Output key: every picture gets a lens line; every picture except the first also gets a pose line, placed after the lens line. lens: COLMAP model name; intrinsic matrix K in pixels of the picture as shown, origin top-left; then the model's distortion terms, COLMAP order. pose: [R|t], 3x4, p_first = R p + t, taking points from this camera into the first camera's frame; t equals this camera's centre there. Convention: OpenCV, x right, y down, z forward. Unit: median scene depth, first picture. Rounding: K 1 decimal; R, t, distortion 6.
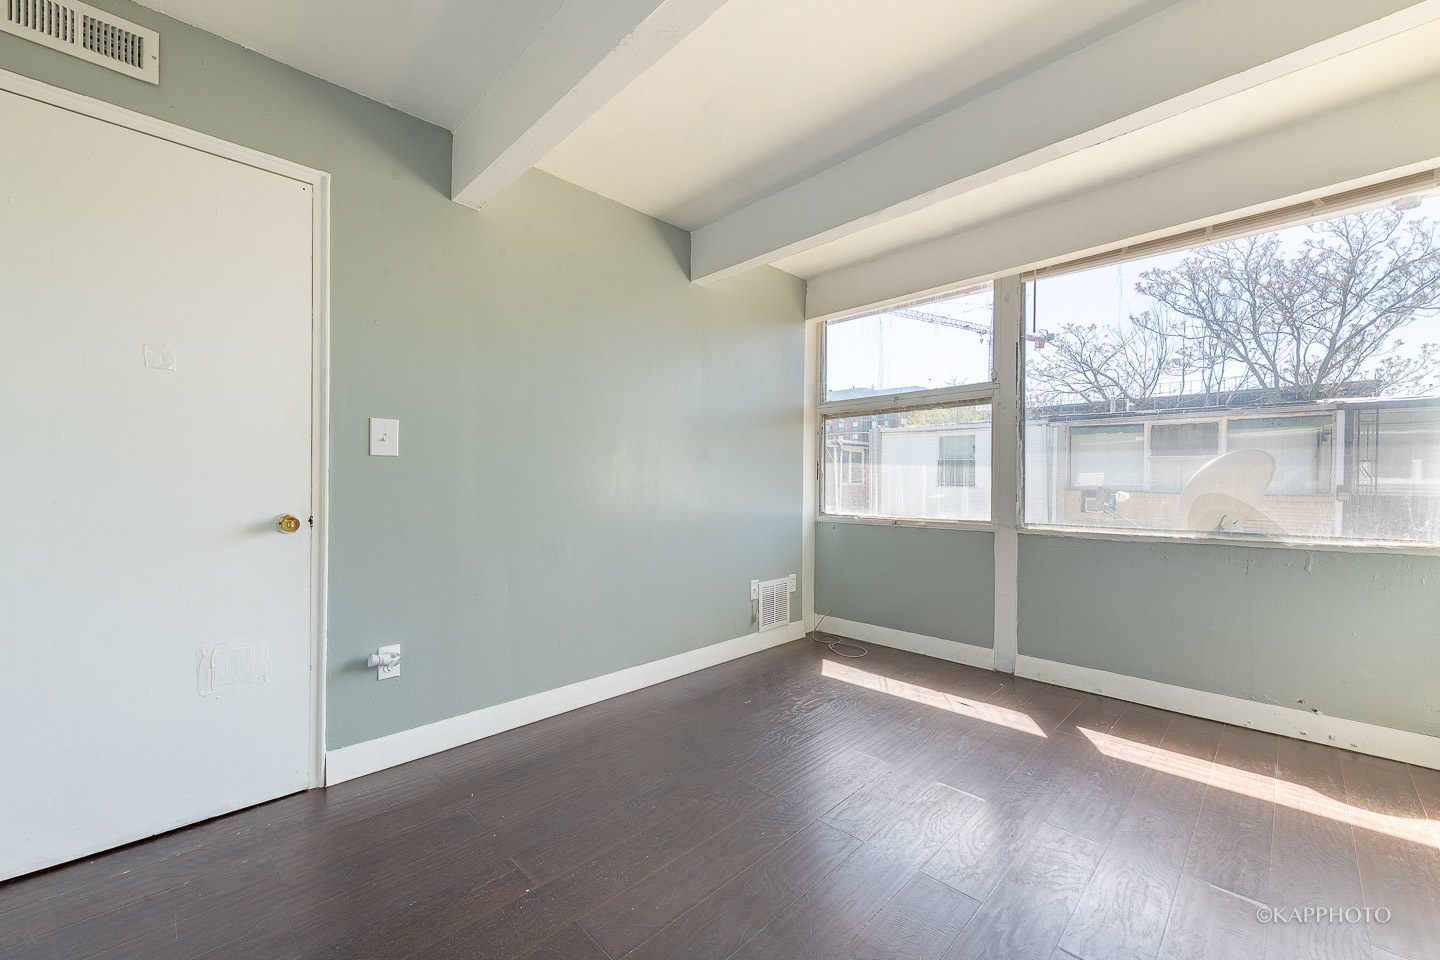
lens RADIAL K [[555.1, 0, 714.9], [0, 555.1, 480.1], [0, 0, 1]] dist [0.015660, -0.000282]
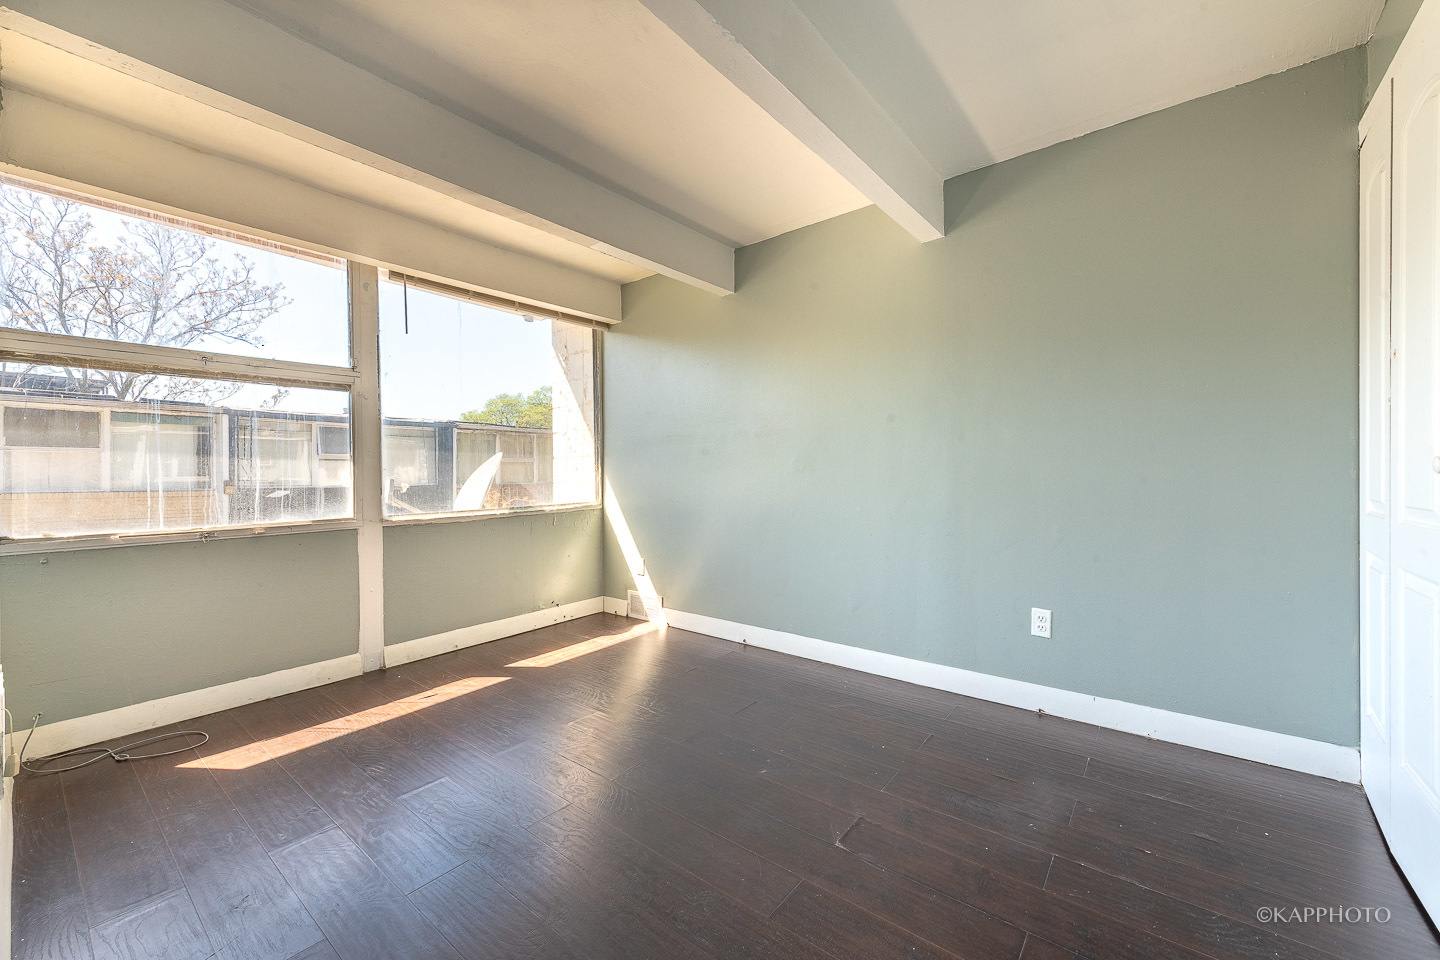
lens RADIAL K [[555.1, 0, 714.9], [0, 555.1, 480.1], [0, 0, 1]] dist [0.015660, -0.000282]
pose [[-0.089431, -0.013995, 0.995895, -0.494618], [0.008369, 0.999855, 0.014802, 0.001709], [-0.995958, 0.009658, -0.089301, 0.478311]]
